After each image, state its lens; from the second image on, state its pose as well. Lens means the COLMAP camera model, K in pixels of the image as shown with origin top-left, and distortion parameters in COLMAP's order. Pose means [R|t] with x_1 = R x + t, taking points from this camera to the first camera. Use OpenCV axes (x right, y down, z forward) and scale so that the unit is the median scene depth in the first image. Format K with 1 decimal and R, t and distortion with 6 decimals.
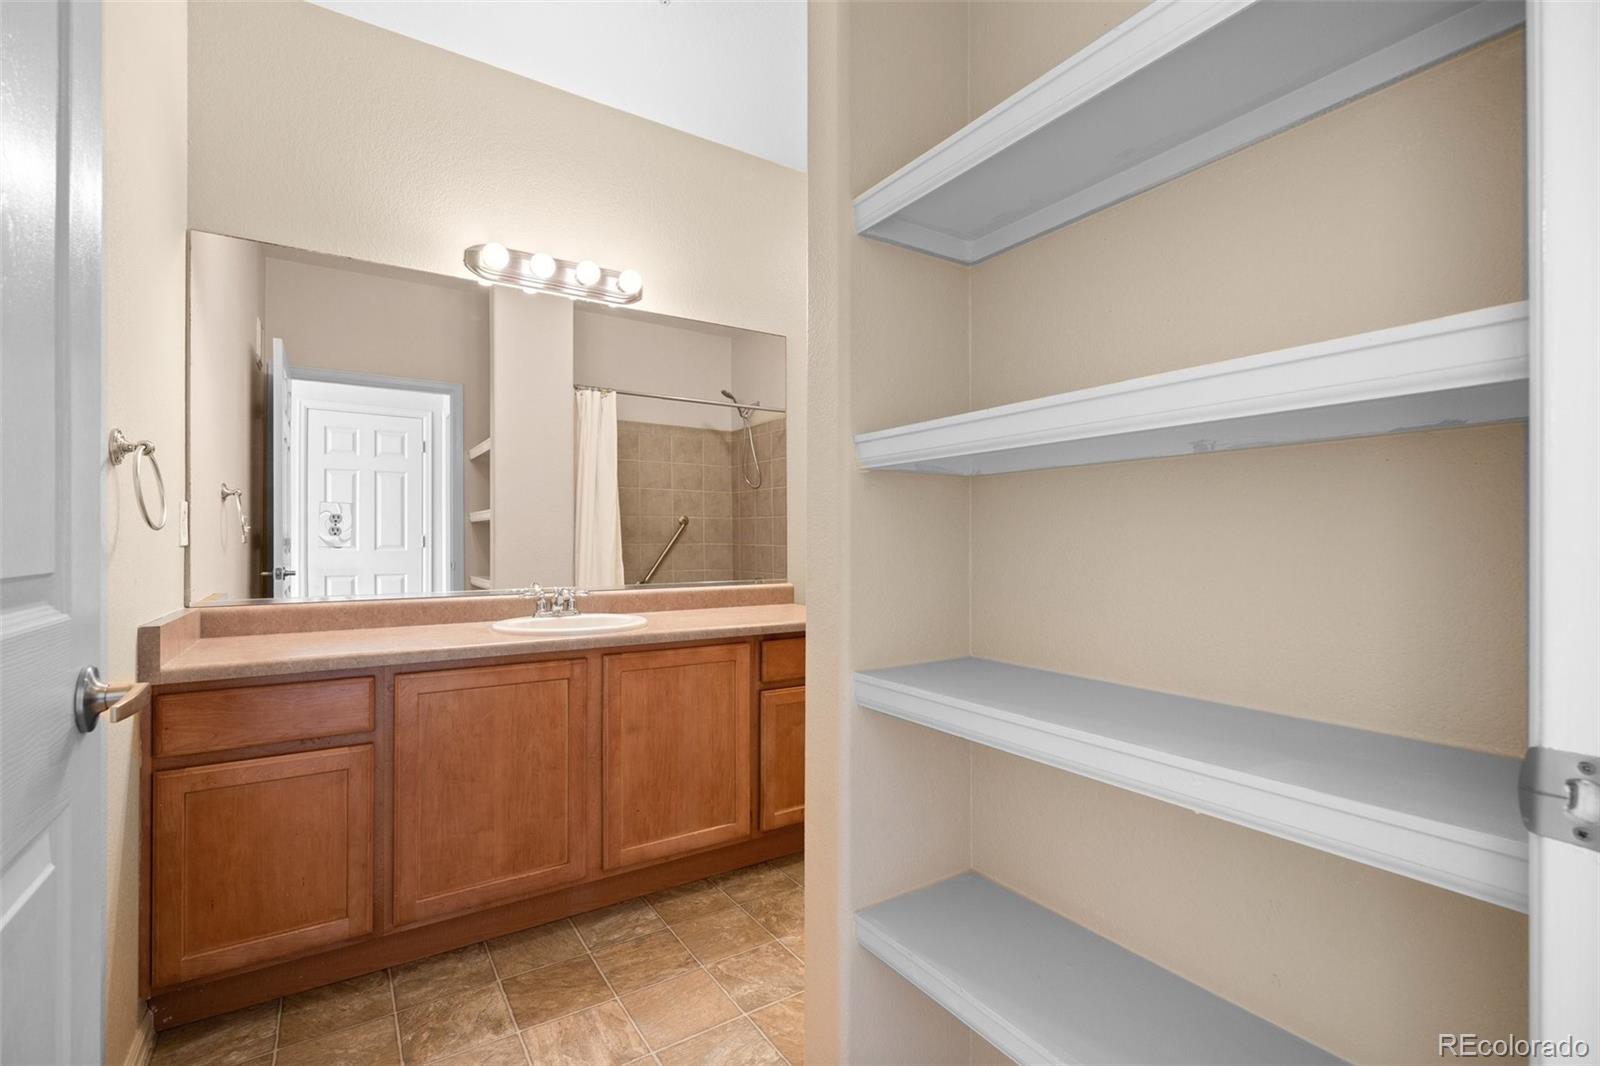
lens RADIAL K [[720.2, 0, 803.8], [0, 720.2, 535.7], [0, 0, 1]] dist [-0.007061, 0.000711]
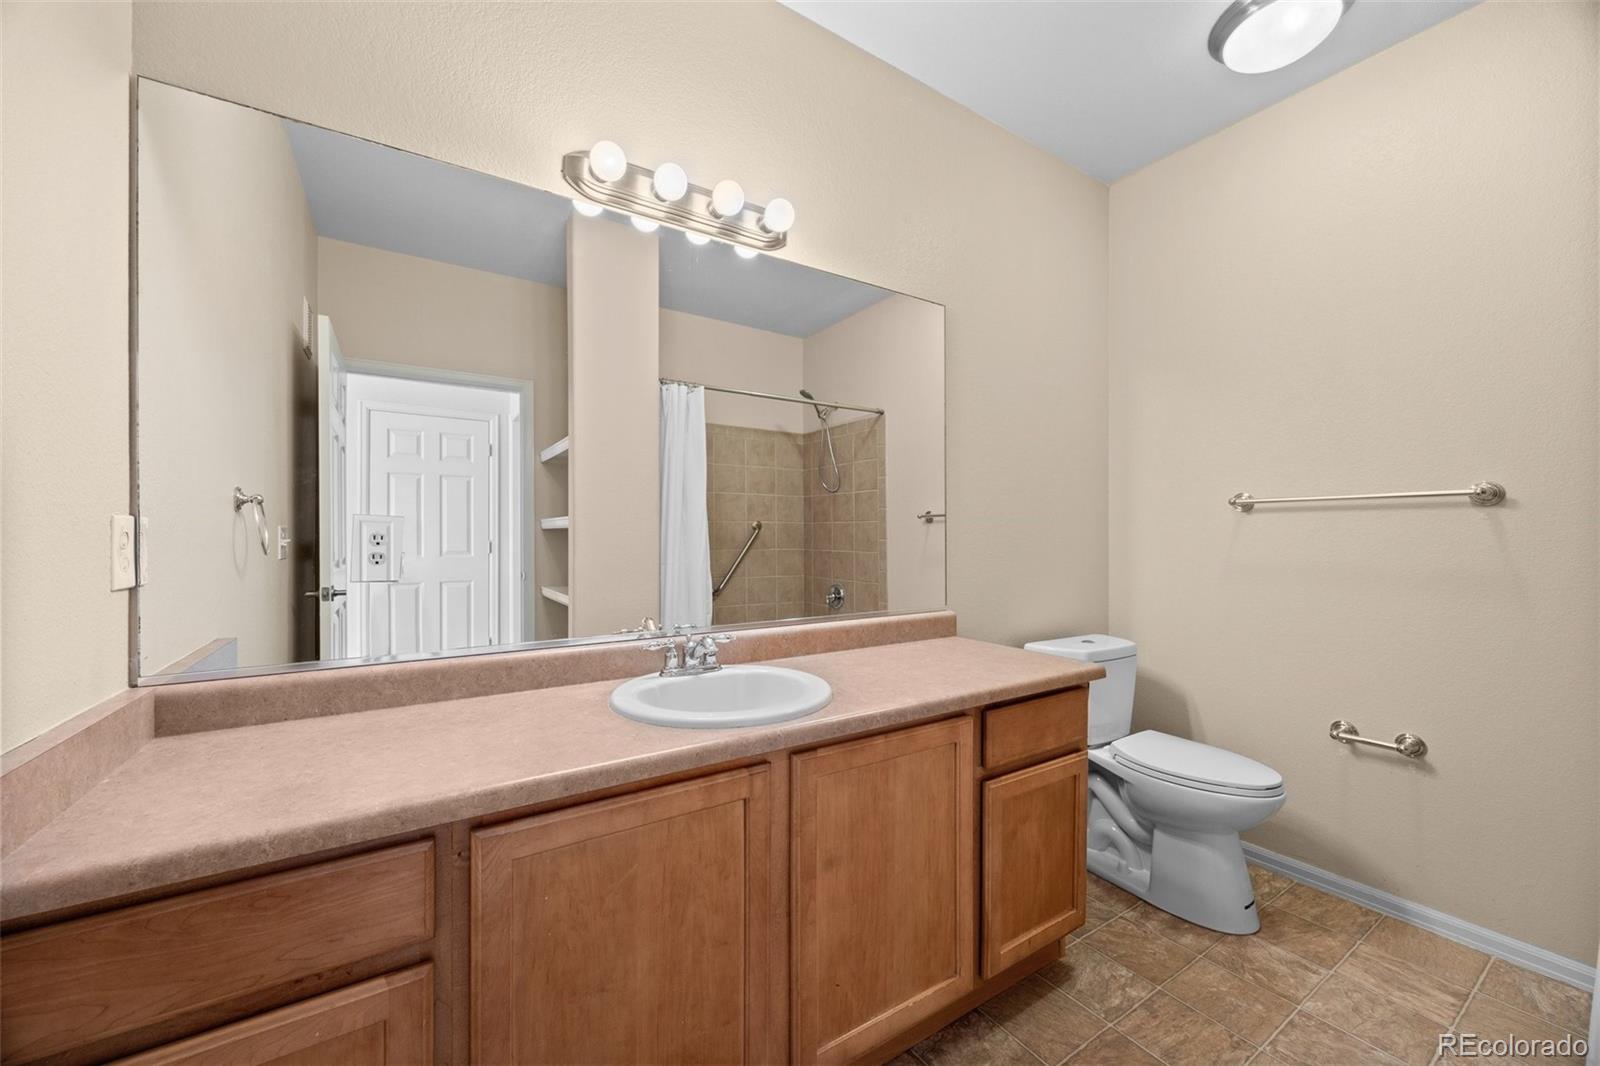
lens RADIAL K [[607.9, 0, 796.6], [0, 607.9, 534.0], [0, 0, 1]] dist [-0.002474, -0.000884]
pose [[0.999958, -0.000488, -0.009153, -0.237486], [0.000517, 0.999995, 0.003083, -0.027981], [0.009152, -0.003087, 0.999953, 0.404930]]
